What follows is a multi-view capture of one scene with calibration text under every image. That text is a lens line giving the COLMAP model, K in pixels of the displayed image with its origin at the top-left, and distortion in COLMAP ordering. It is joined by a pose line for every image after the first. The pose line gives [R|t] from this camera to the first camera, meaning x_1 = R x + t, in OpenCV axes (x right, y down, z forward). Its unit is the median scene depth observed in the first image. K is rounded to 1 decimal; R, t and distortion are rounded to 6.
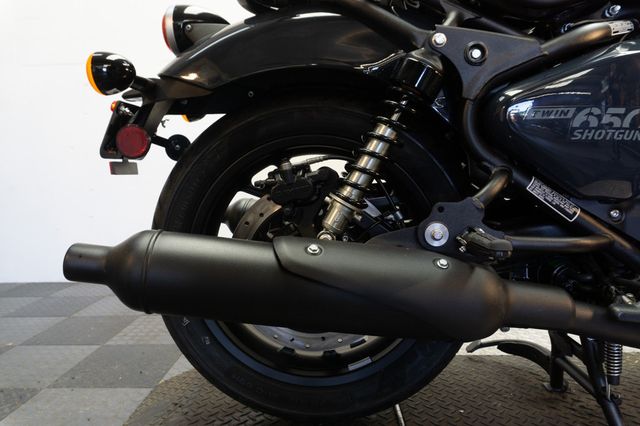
lens RADIAL K [[435.6, 0, 347.2], [0, 435.6, 220.3], [0, 0, 1]] dist [0.009353, 0.002577]
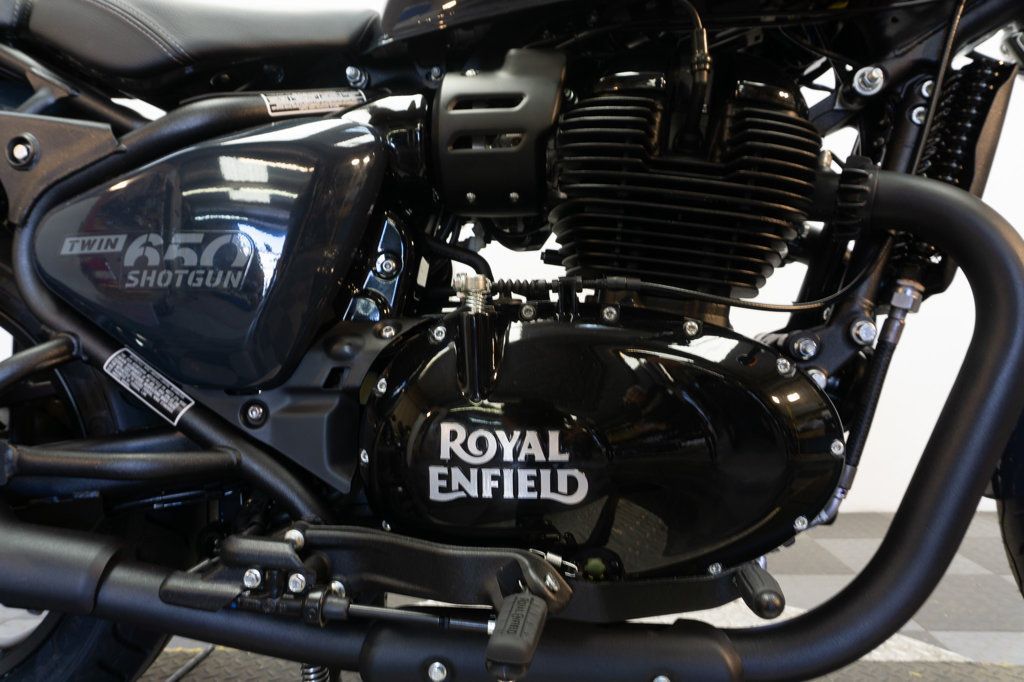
lens RADIAL K [[683.4, 0, 509.8], [0, 683.4, 342.8], [0, 0, 1]] dist [-0.018373, -0.000187]
pose [[0.995794, -0.004348, -0.091523, 1.109863], [-0.003694, 0.996156, -0.087520, -0.030391], [0.091551, 0.087490, 0.991950, 0.137270]]
